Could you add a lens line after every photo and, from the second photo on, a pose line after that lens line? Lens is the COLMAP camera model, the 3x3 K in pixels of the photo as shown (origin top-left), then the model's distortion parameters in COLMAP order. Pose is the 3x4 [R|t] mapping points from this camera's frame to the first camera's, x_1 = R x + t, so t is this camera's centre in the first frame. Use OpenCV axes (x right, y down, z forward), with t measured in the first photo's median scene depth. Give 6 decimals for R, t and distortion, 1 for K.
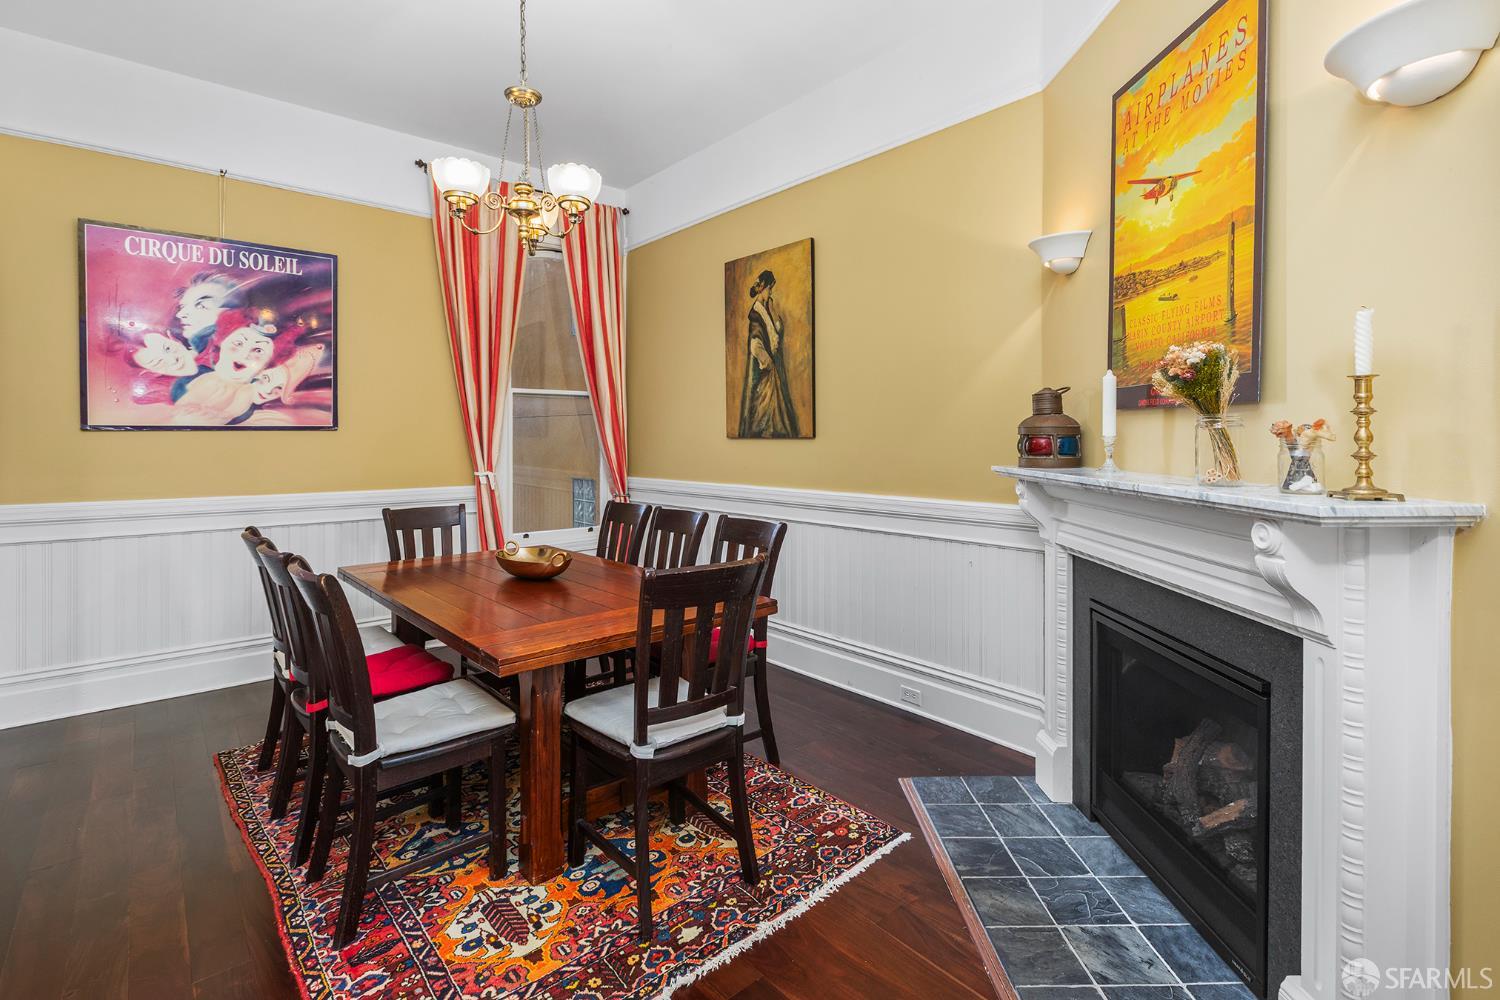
lens RADIAL K [[686.6, 0, 761.1], [0, 686.6, 442.8], [0, 0, 1]] dist [-0.001358, 0.000309]
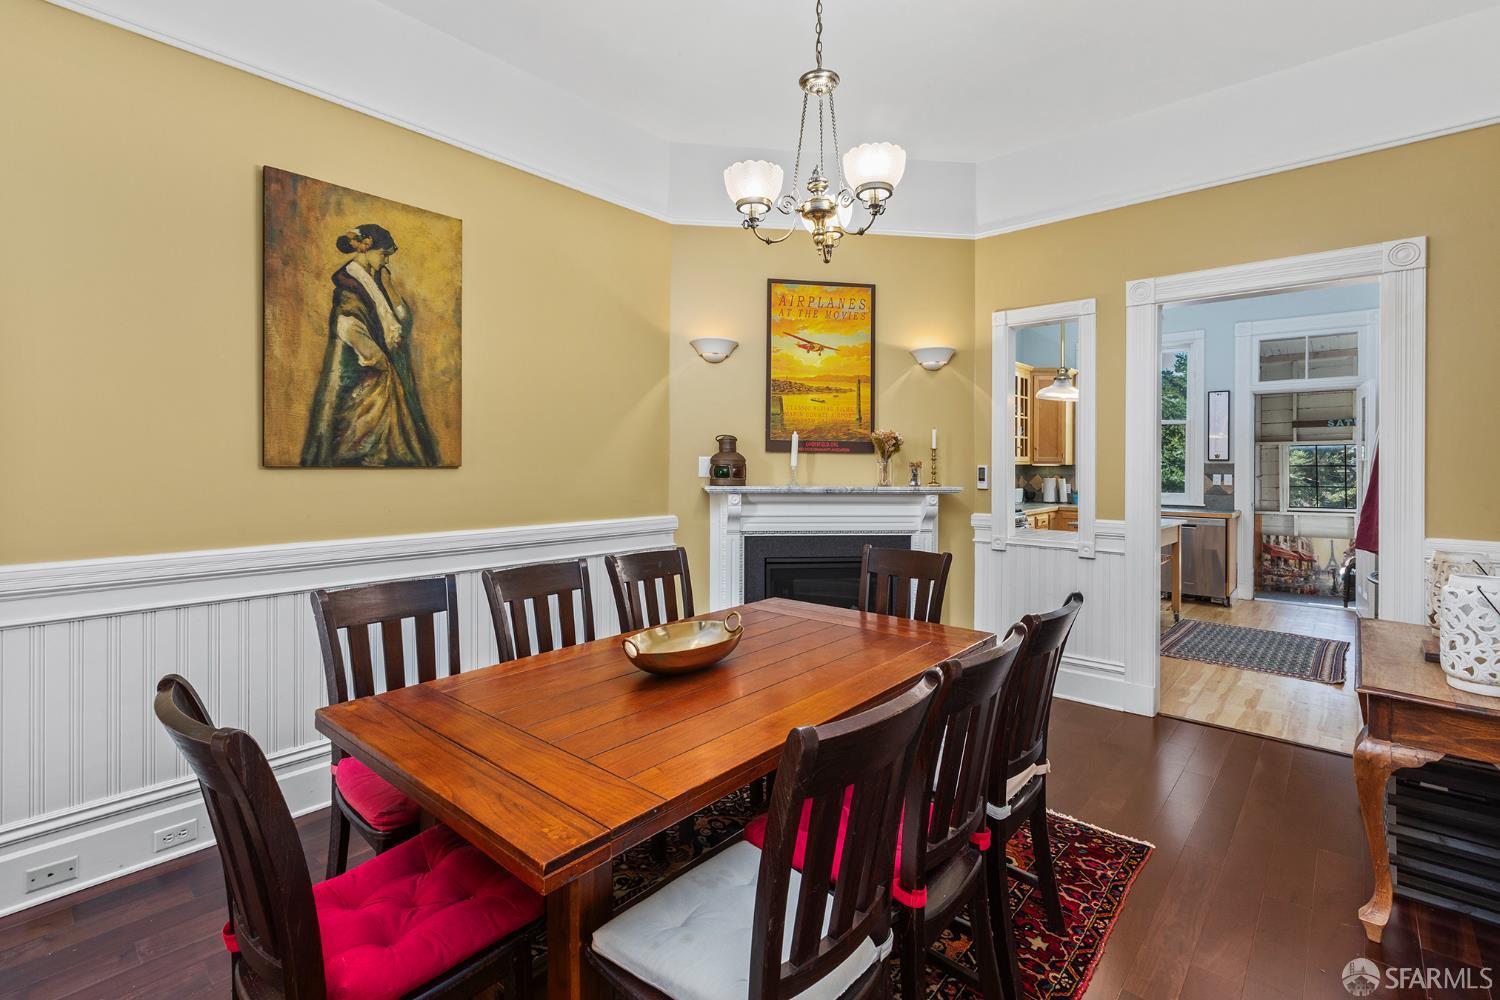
lens RADIAL K [[686.6, 0, 743.6], [0, 686.6, 461.5], [0, 0, 1]] dist [-0.001358, 0.000309]
pose [[-0.108084, 0.001087, 0.994141, -0.852816], [0.002285, 0.999997, -0.000845, -0.013433], [-0.994139, 0.002180, -0.108086, 0.837442]]
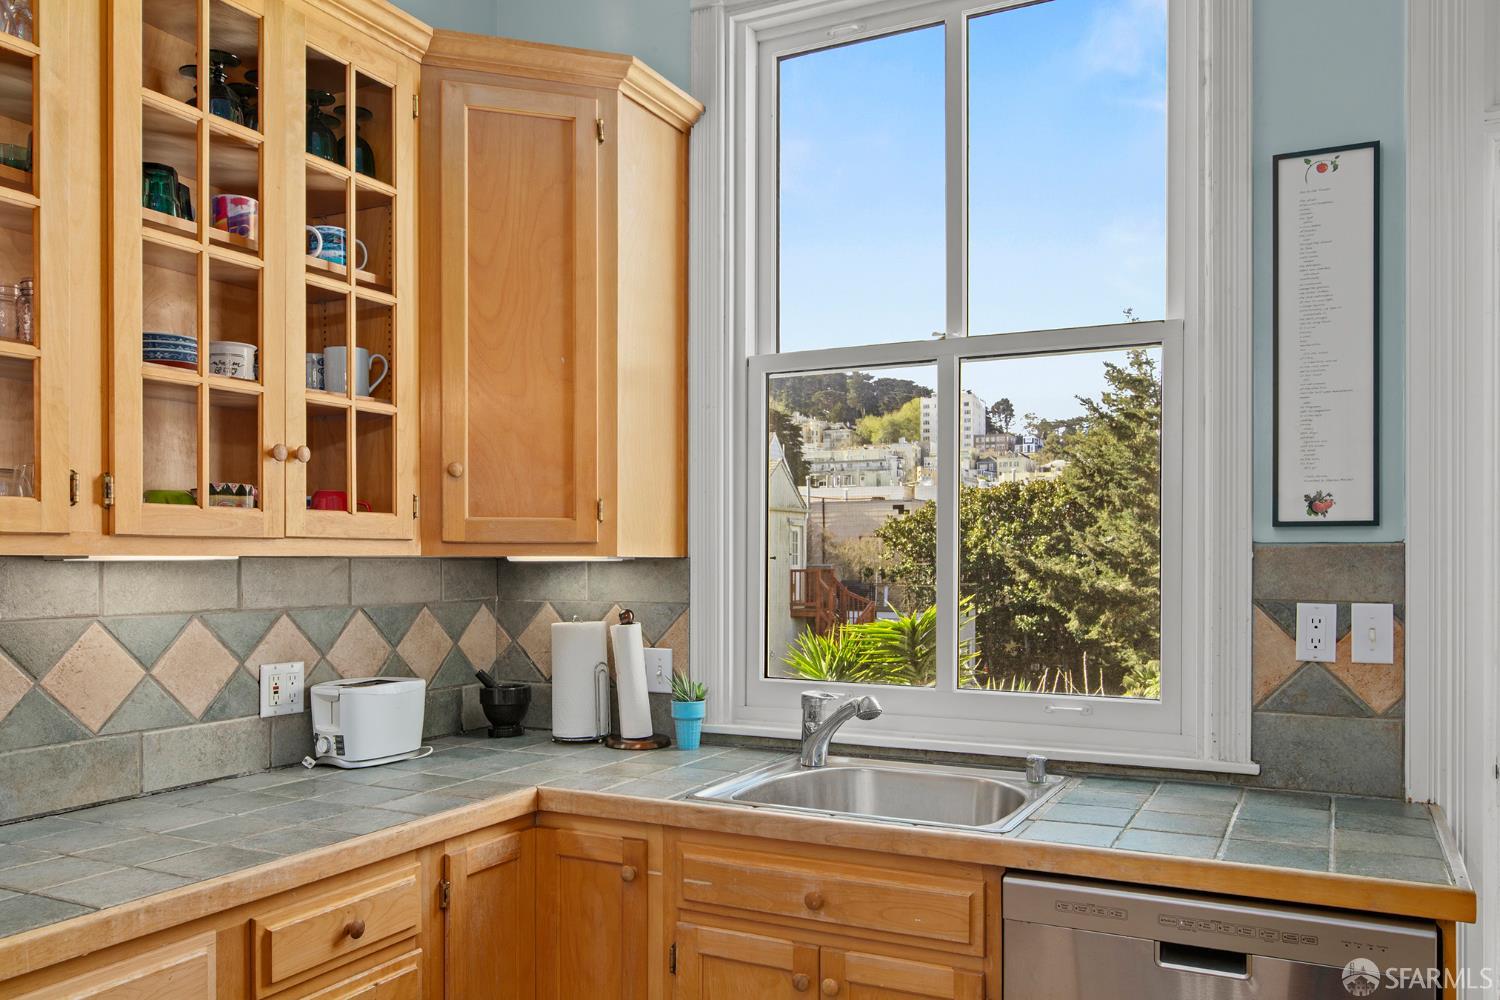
lens RADIAL K [[1138.6, 0, 766.7], [0, 1138.6, 560.0], [0, 0, 1]] dist [0.025219, -0.012999]
pose [[-0.373452, 0.000792, 0.927649, 0.475245], [0.008872, 0.999957, 0.002719, -0.002327], [-0.927607, 0.009246, -0.373443, -0.207250]]
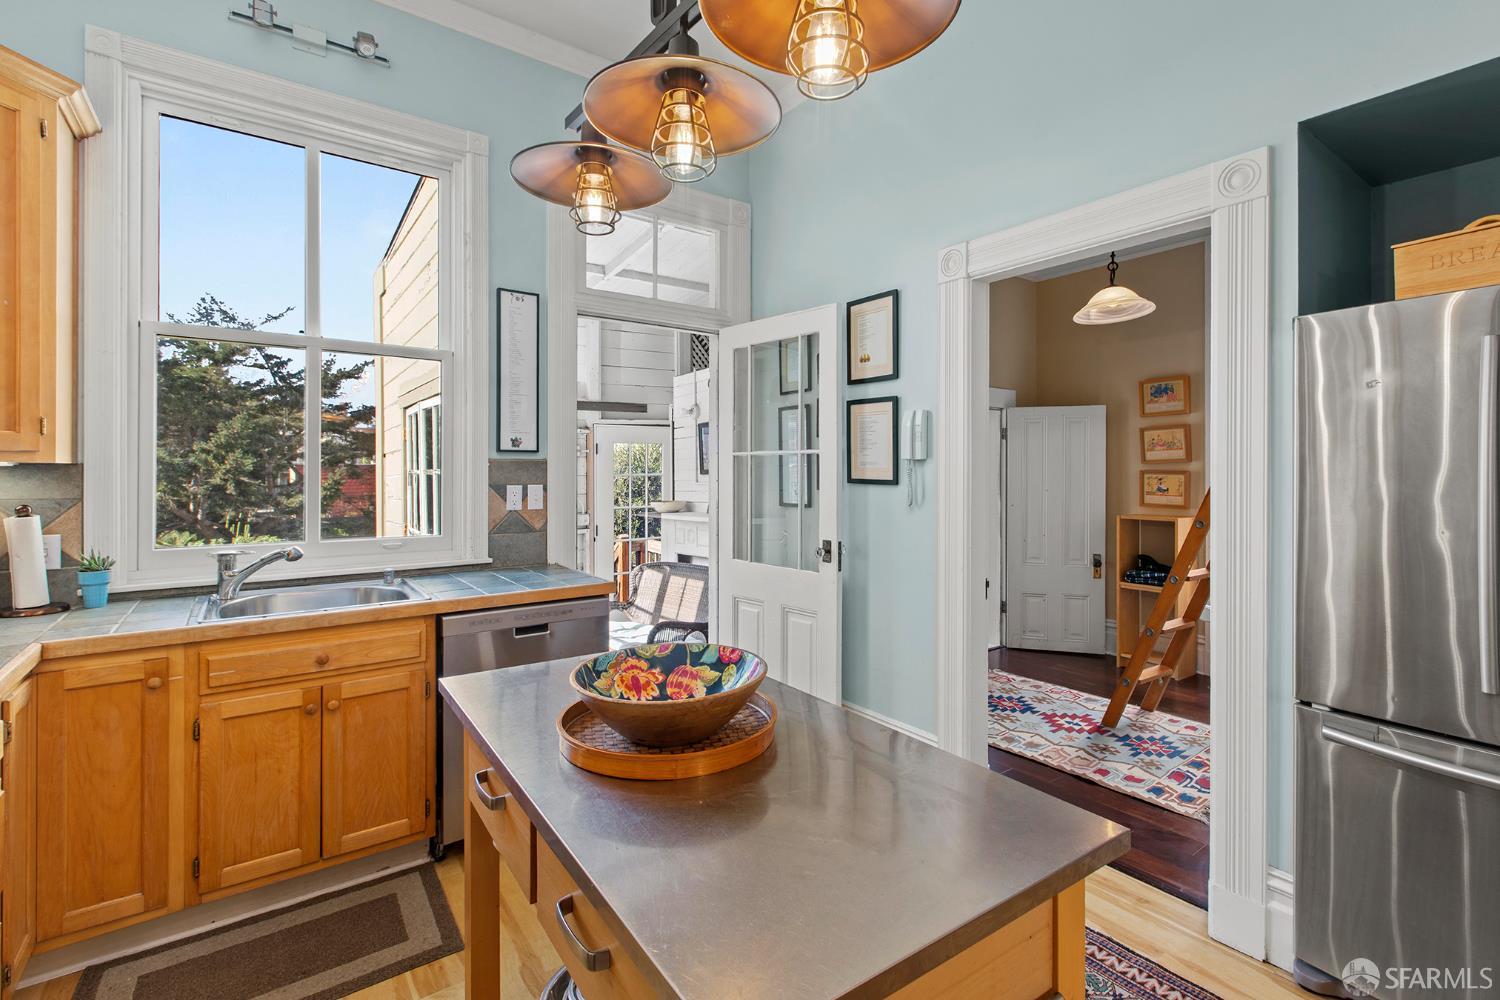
lens RADIAL K [[686.6, 0, 752.4], [0, 686.6, 471.2], [0, 0, 1]] dist [-0.001358, 0.000309]
pose [[-0.995839, -0.000784, 0.091121, 0.559019], [0.000419, 0.999913, 0.013186, -0.003347], [-0.091124, 0.013169, -0.995752, 0.101214]]
